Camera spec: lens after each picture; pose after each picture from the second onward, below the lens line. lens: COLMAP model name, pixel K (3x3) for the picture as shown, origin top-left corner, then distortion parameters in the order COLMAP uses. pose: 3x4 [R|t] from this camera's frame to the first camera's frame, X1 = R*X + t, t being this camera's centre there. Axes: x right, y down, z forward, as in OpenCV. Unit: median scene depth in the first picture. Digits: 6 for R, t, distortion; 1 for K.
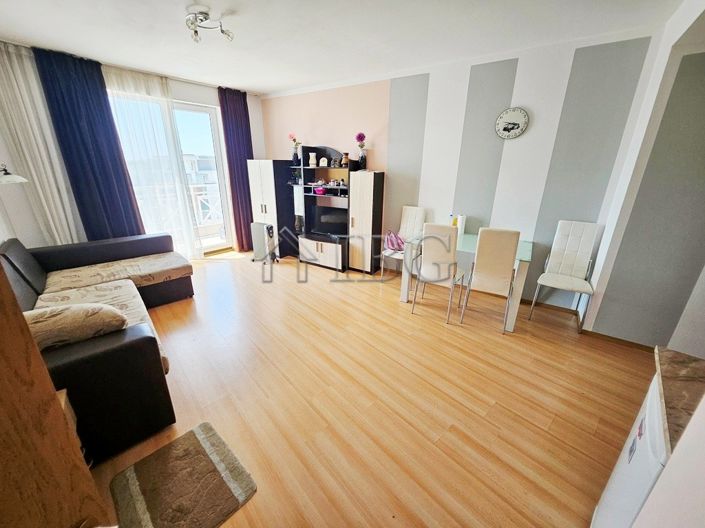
lens RADIAL K [[277.8, 0, 352.1], [0, 277.8, 260.5], [0, 0, 1]] dist [-0.000268, -0.001511]
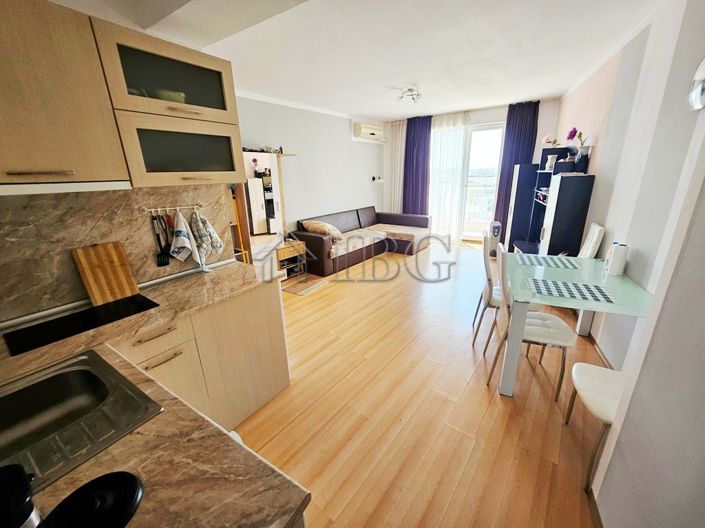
lens RADIAL K [[277.8, 0, 346.0], [0, 277.8, 259.9], [0, 0, 1]] dist [-0.000268, -0.001511]
pose [[0.155538, 0.277196, -0.948140, 0.866488], [-0.291178, 0.930042, 0.224139, -0.088147], [0.943940, 0.241215, 0.225371, 0.285230]]
